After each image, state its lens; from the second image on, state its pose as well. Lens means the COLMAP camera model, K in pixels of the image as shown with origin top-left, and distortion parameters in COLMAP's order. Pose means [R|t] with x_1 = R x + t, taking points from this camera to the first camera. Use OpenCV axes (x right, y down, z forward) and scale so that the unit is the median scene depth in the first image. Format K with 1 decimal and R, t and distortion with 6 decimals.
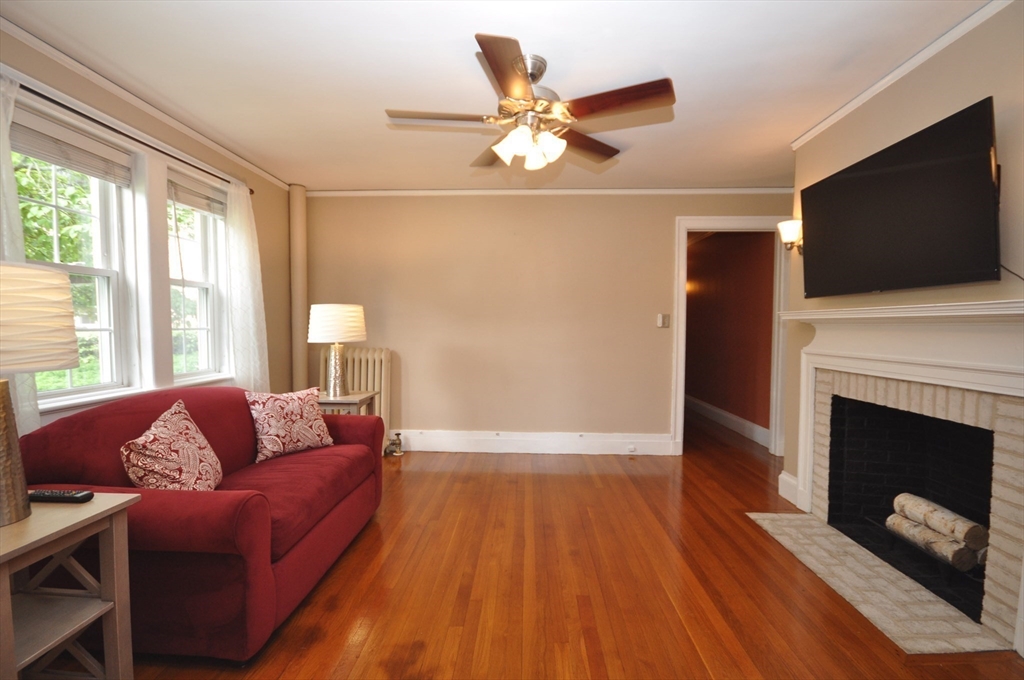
lens RADIAL K [[448.7, 0, 509.7], [0, 448.7, 344.5], [0, 0, 1]] dist [0.004209, -0.010107]
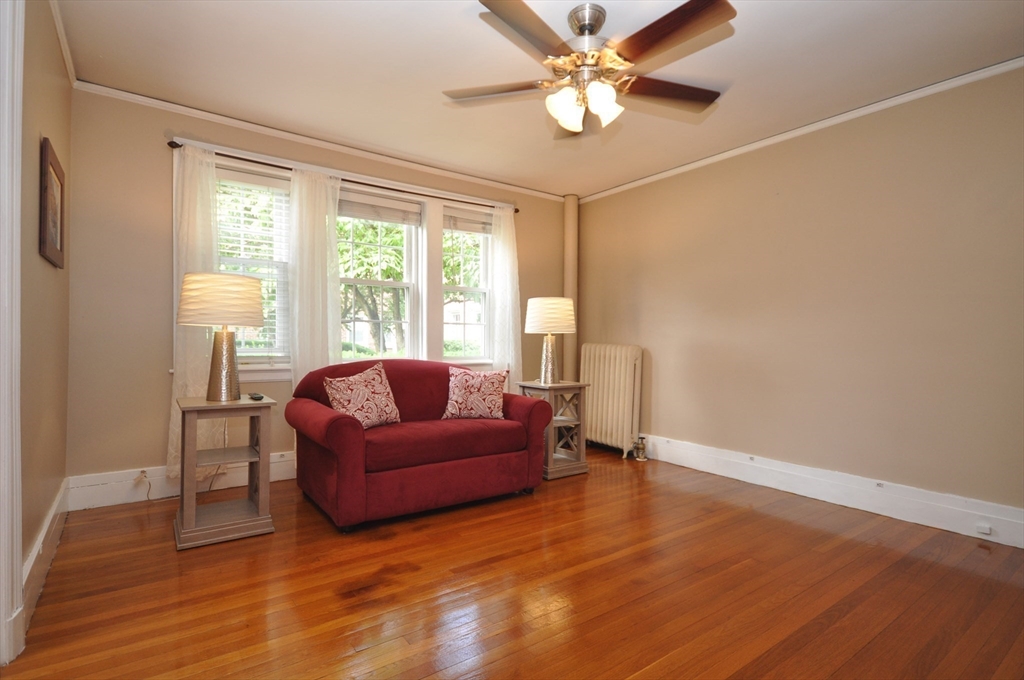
lens RADIAL K [[510.6, 0, 513.5], [0, 510.6, 335.9], [0, 0, 1]] dist [0.010527, 0.002040]
pose [[0.621111, -0.005030, -0.783706, 0.644729], [-0.037116, 0.998669, -0.035825, 0.058961], [0.782843, 0.051339, 0.620098, 0.205957]]
